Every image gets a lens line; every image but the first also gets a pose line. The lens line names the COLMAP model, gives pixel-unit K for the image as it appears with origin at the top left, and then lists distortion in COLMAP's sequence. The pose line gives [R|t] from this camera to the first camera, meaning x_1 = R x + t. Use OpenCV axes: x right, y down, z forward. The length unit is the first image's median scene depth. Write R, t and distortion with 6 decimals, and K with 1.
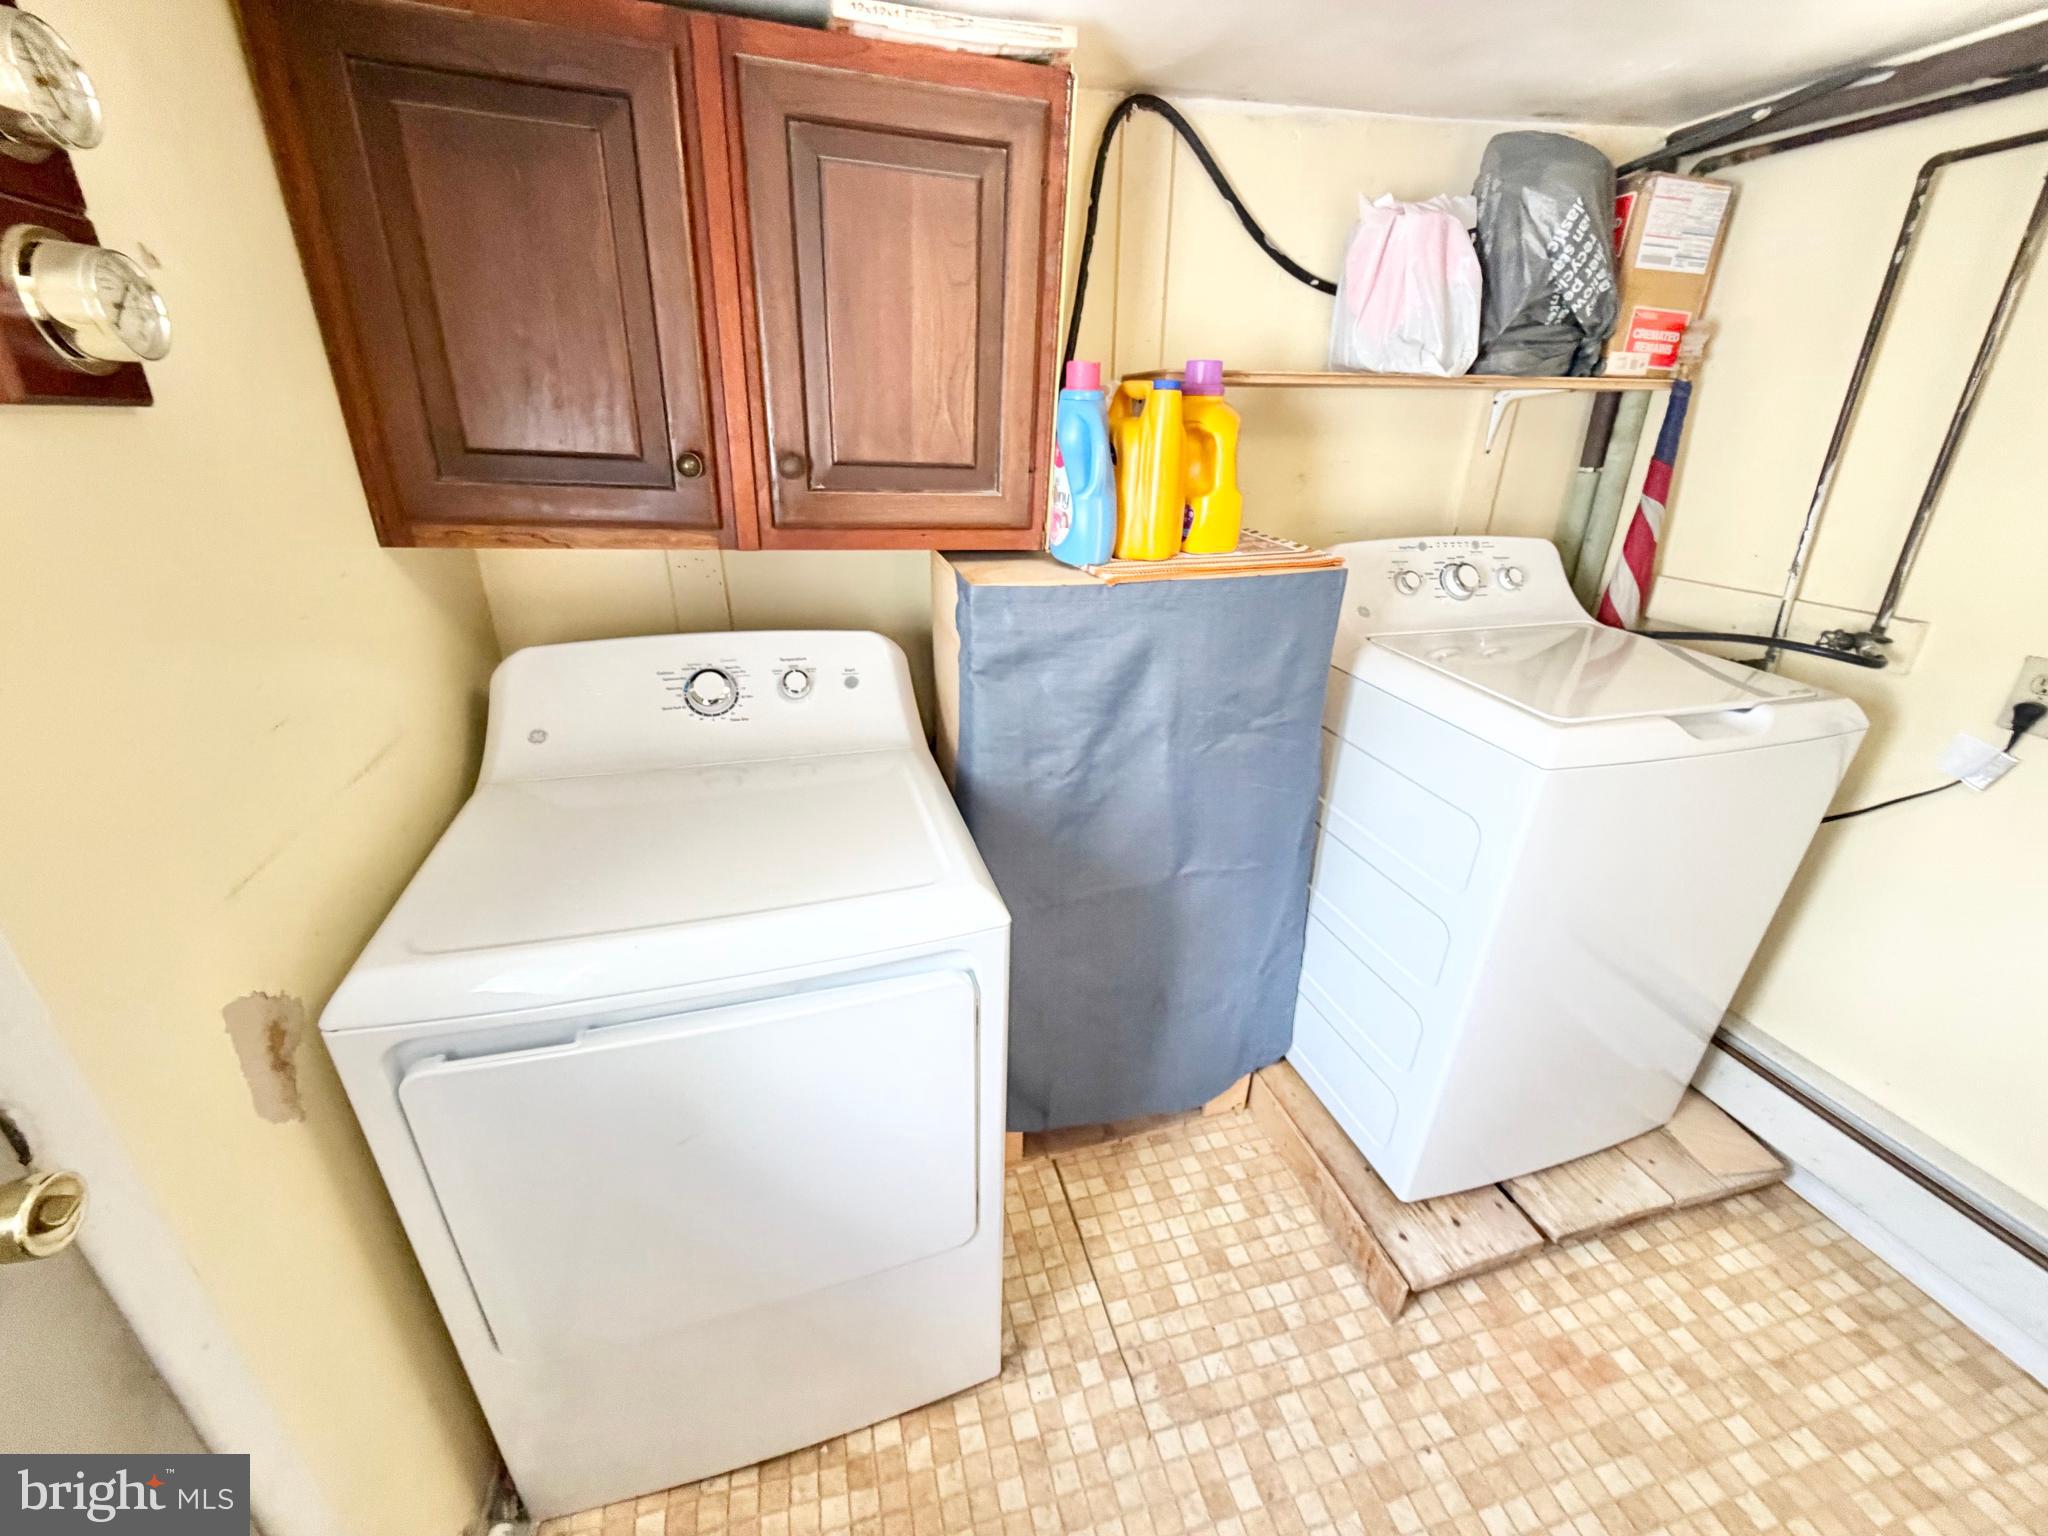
lens RADIAL K [[819.8, 0, 1023.0], [0, 819.8, 775.4], [0, 0, 1]] dist [0.007595, -0.000859]
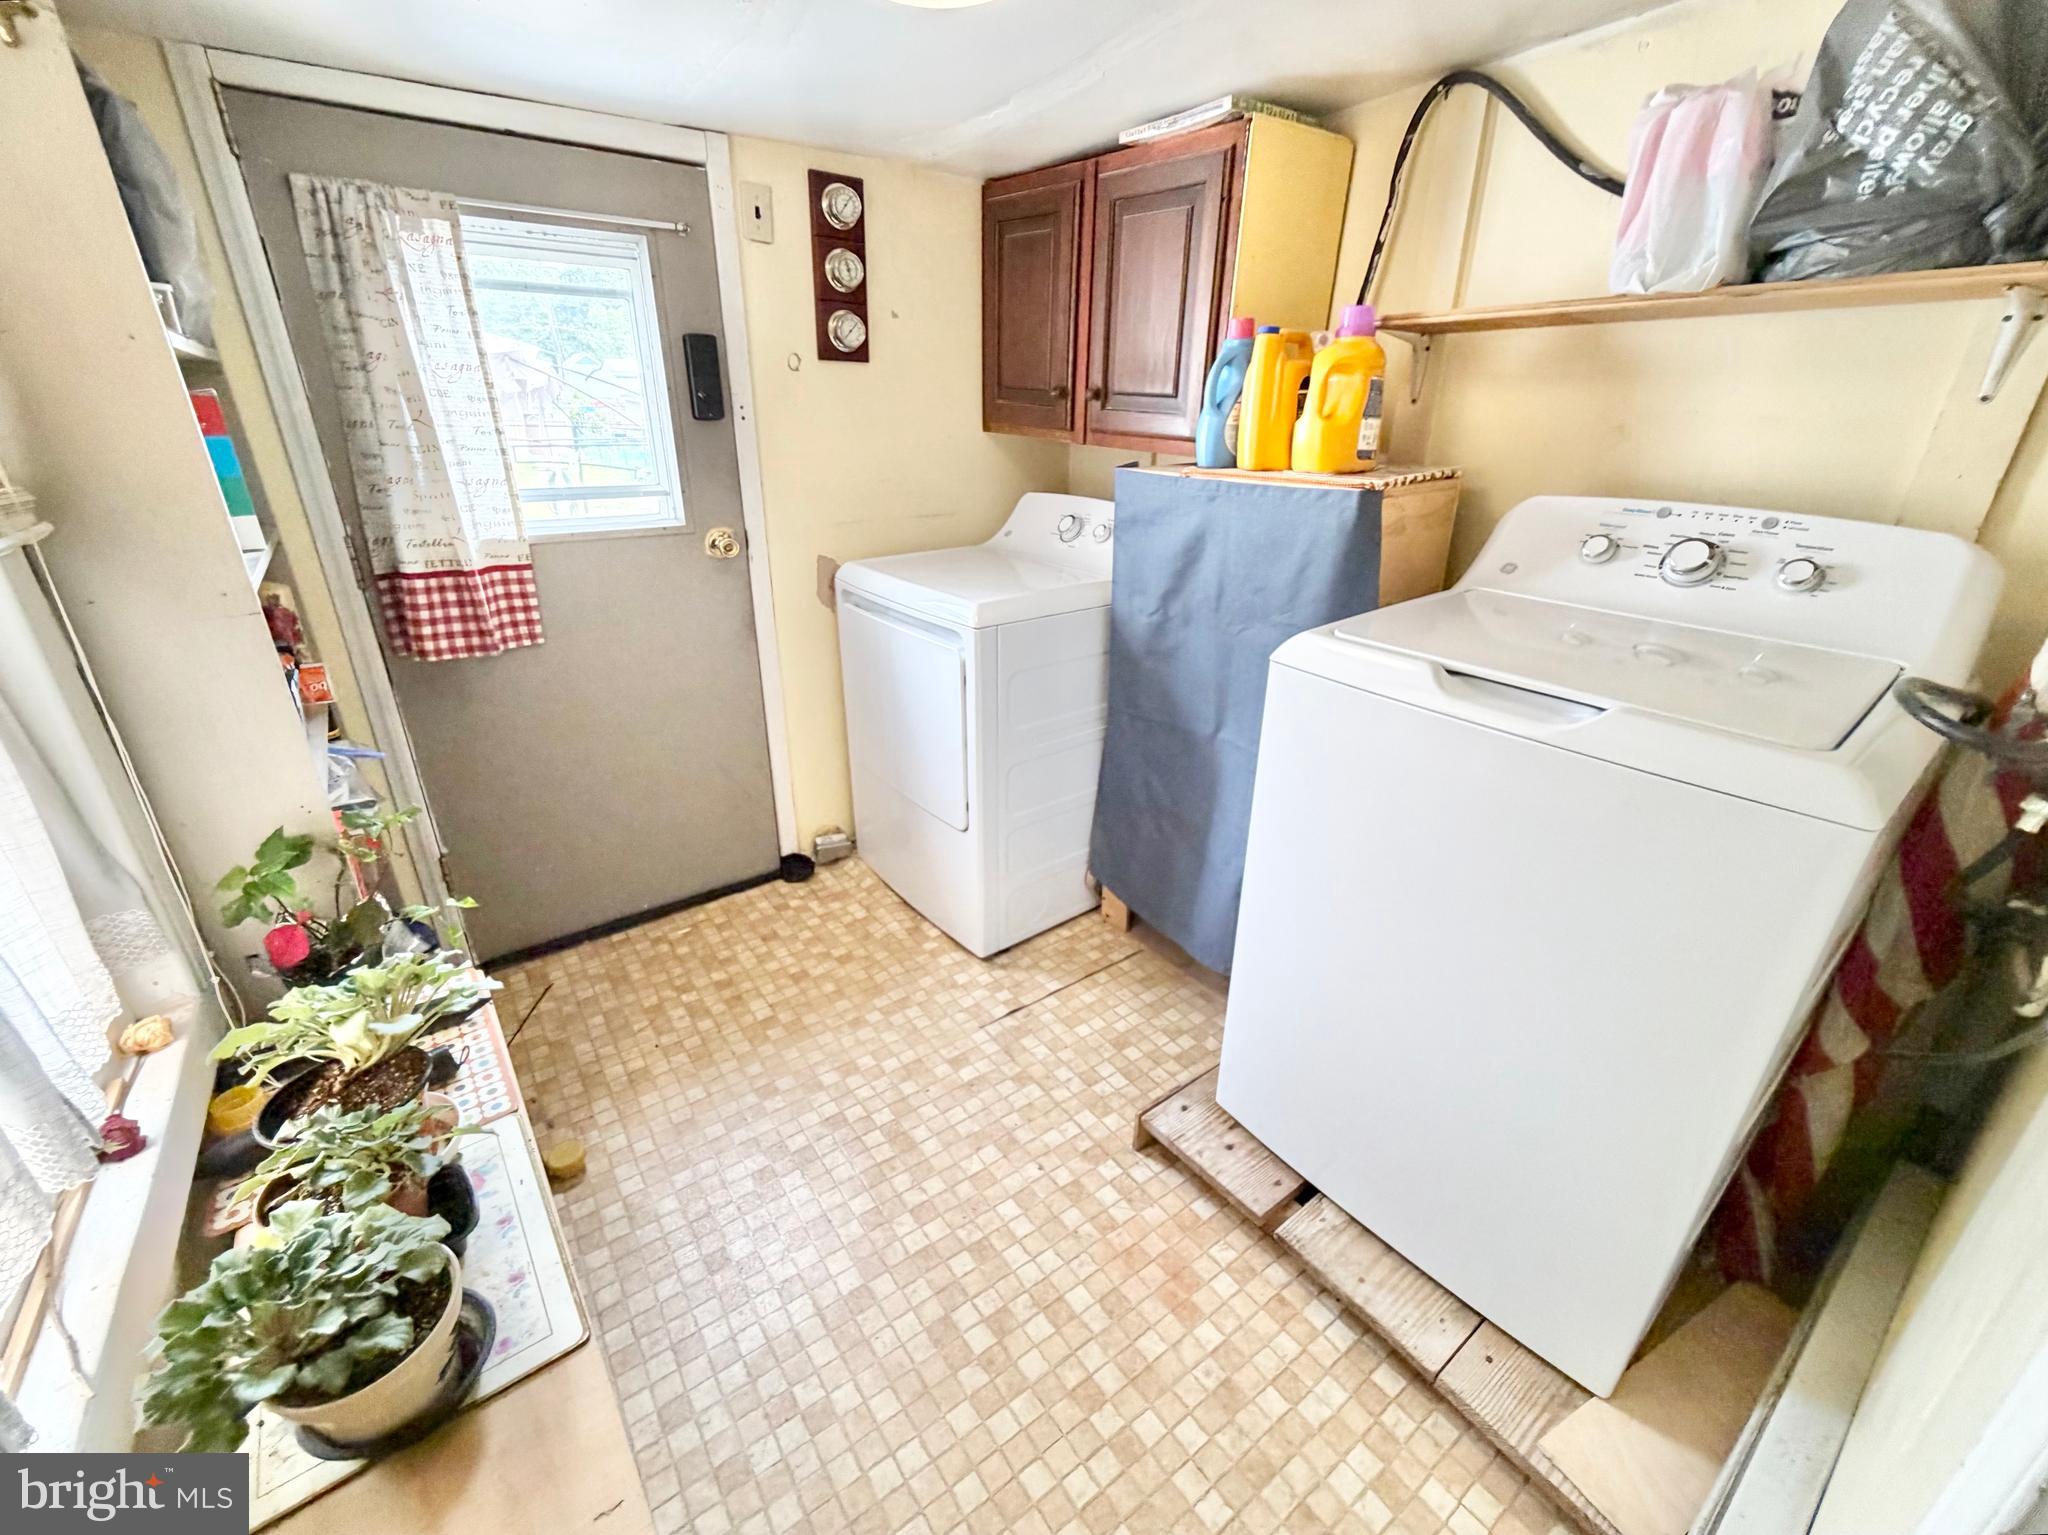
lens RADIAL K [[819.8, 0, 1023.1], [0, 819.8, 758.5], [0, 0, 1]] dist [0.007595, -0.000859]
pose [[0.366427, 0.362969, -0.856729, 1.228778], [-0.394379, 0.894557, 0.210318, 0.008079], [0.842731, 0.260810, 0.470937, 0.211172]]
